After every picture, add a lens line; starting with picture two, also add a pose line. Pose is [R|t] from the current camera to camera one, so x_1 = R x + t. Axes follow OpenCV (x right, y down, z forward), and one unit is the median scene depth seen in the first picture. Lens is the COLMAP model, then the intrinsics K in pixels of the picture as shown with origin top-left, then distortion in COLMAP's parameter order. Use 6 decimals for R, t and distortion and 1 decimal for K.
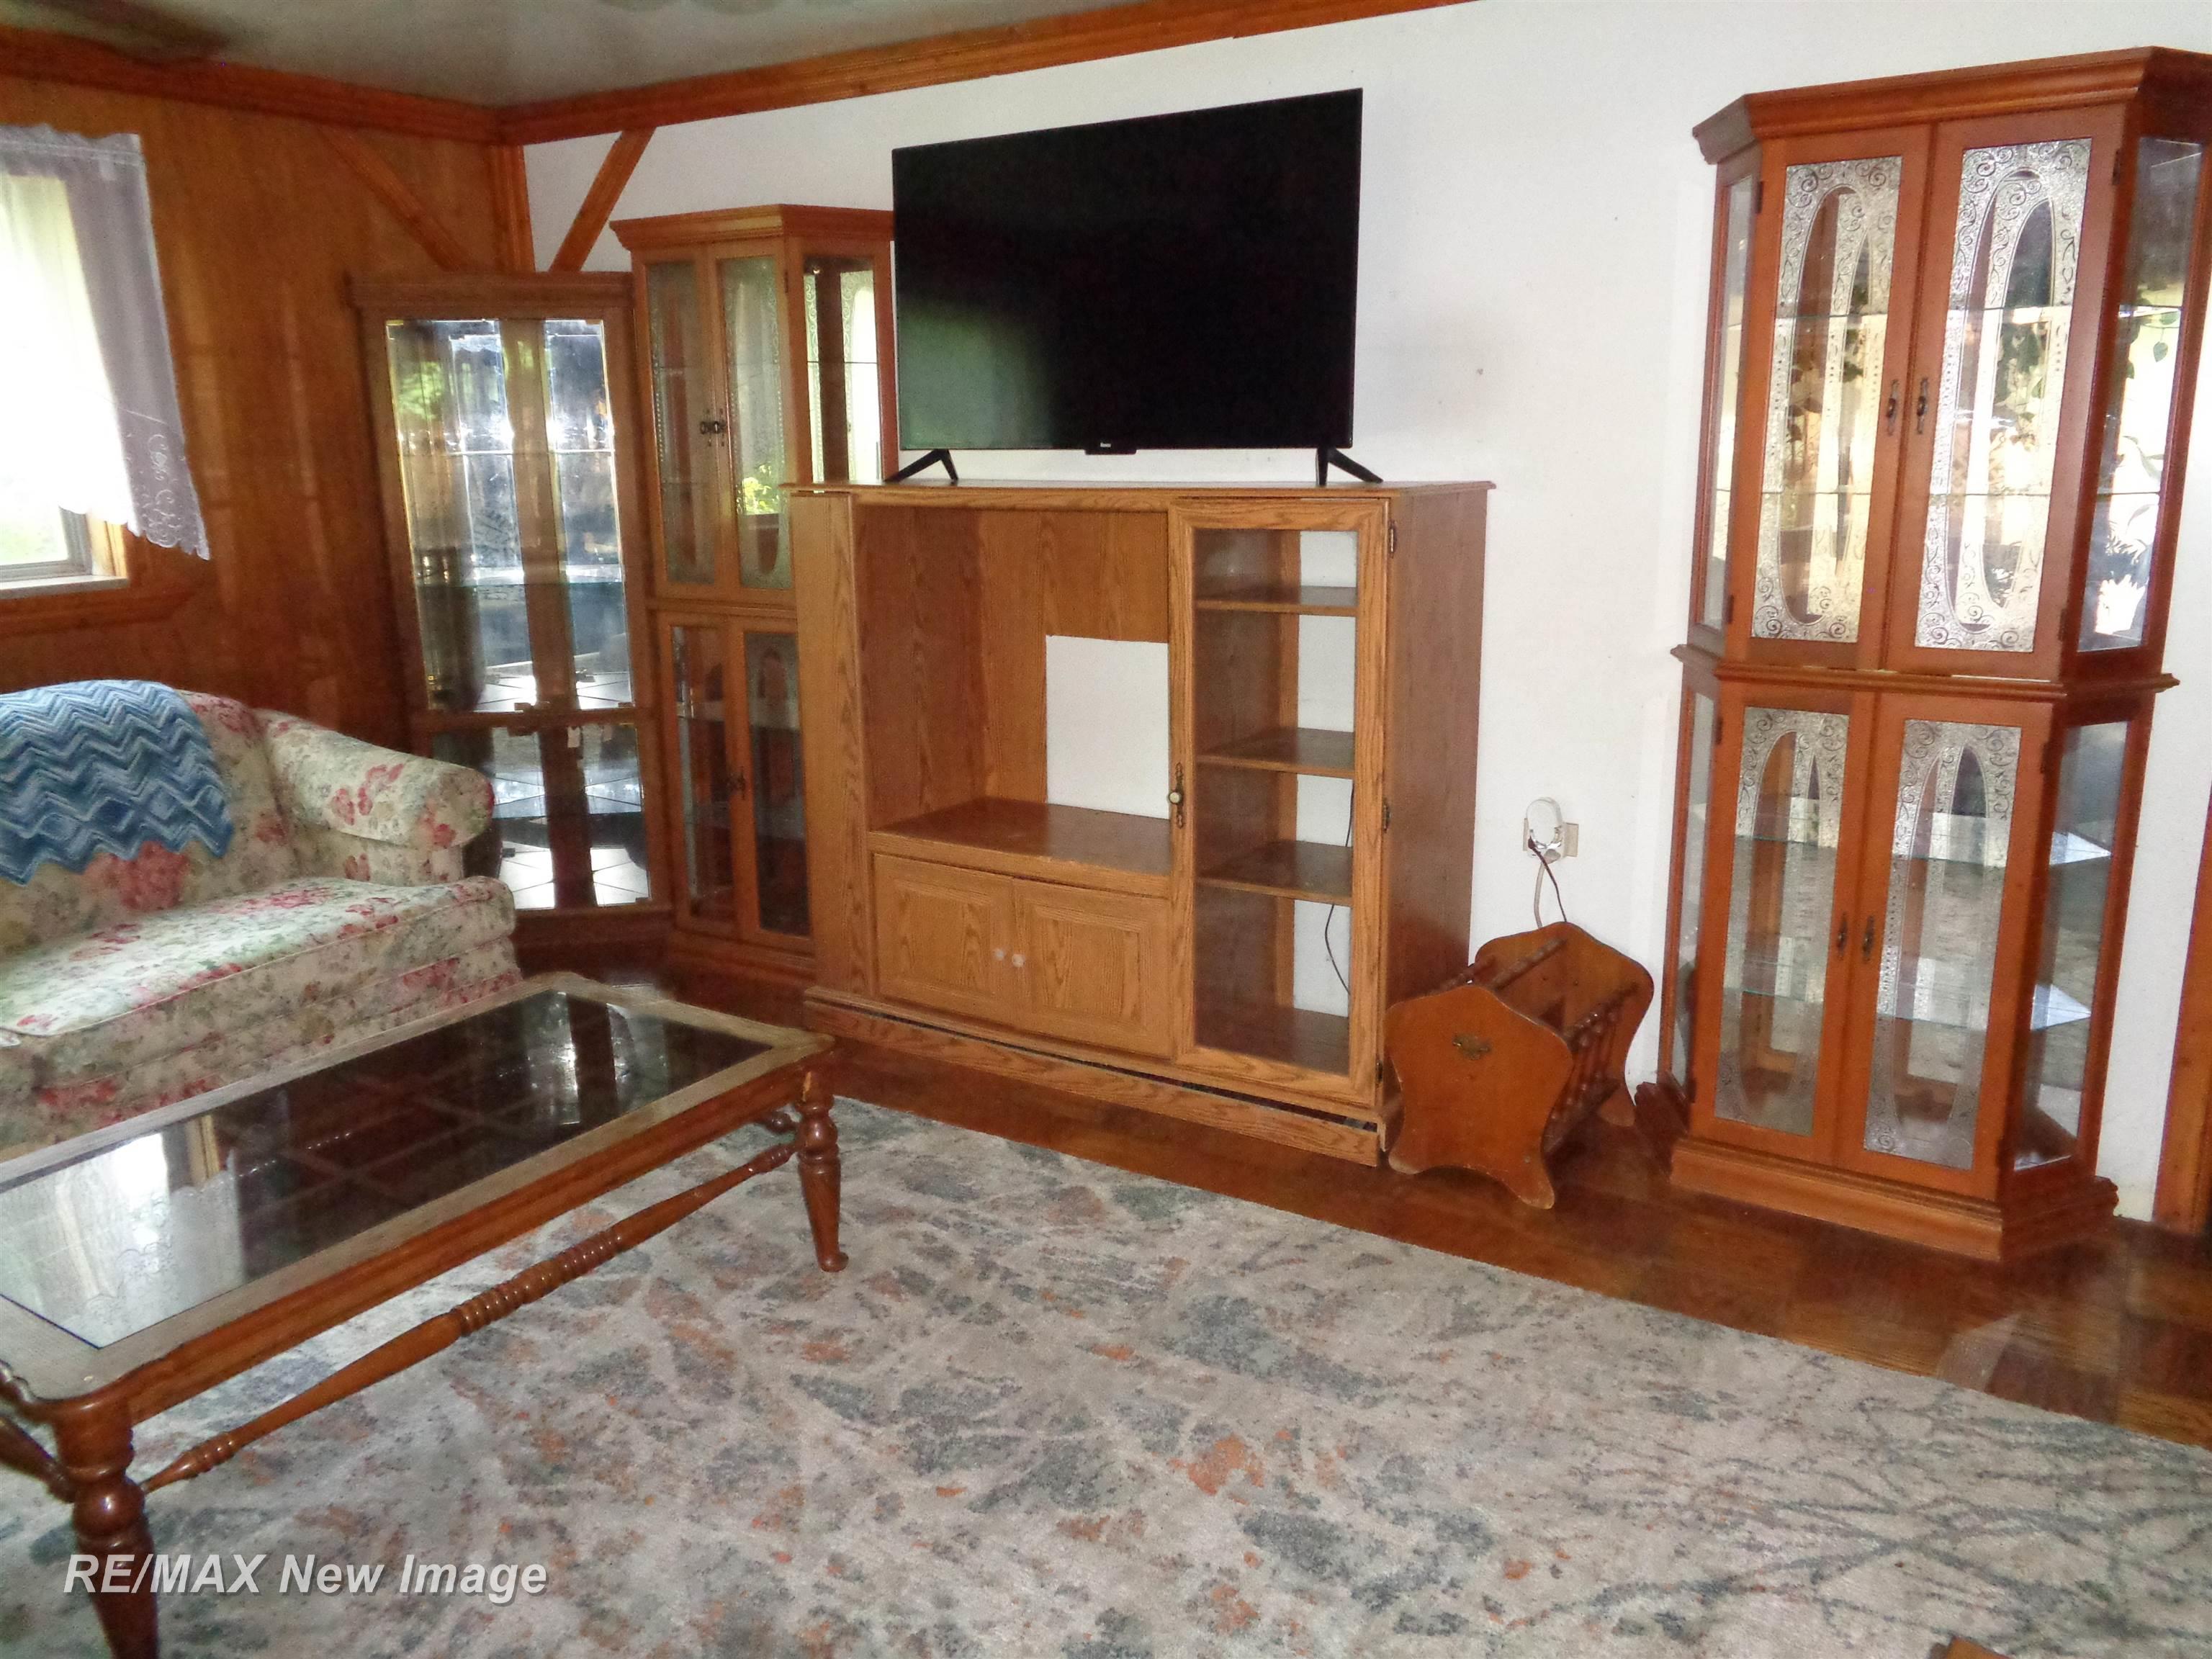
lens RADIAL K [[1658.6, 0, 1106.0], [0, 1658.6, 829.5], [0, 0, 1]] dist [-0.002631, -0.000049]
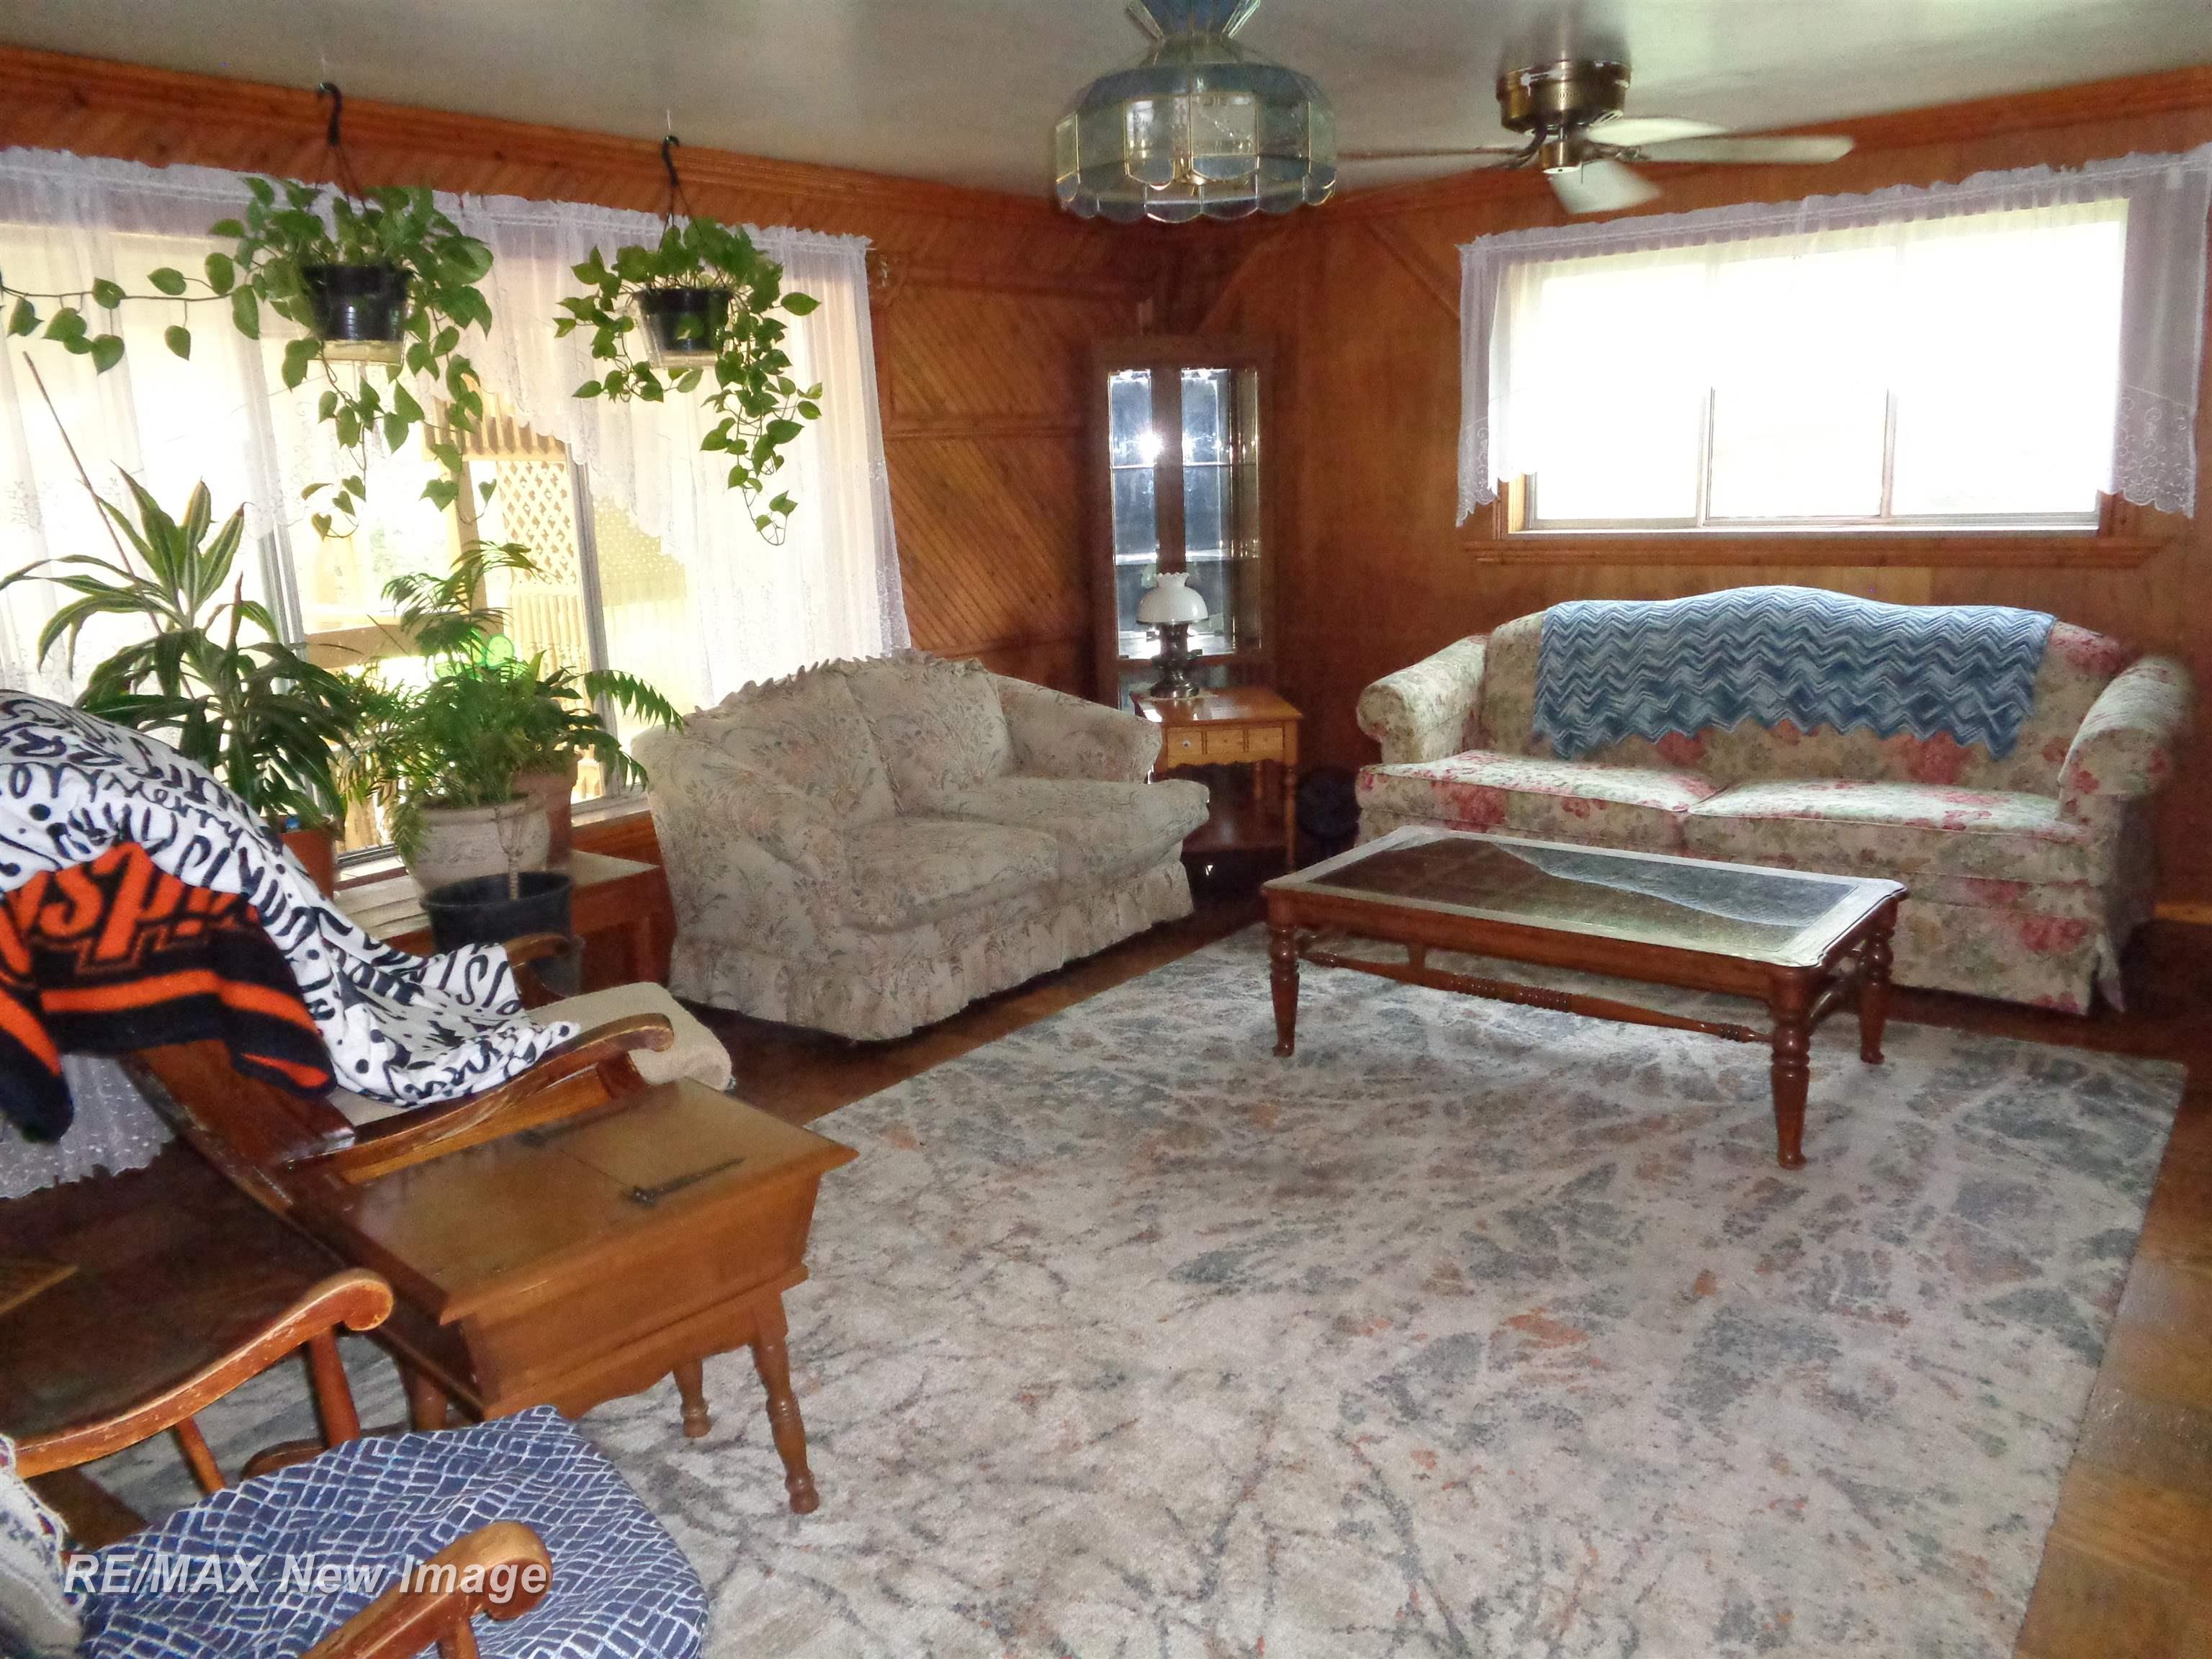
lens RADIAL K [[1658.6, 0, 1106.0], [0, 1658.6, 829.5], [0, 0, 1]] dist [-0.002631, -0.000049]
pose [[-0.091143, 0.242665, -0.965819, 0.897736], [-0.201263, 0.945353, 0.256516, -0.145989], [0.975288, 0.217764, -0.037323, 0.527942]]
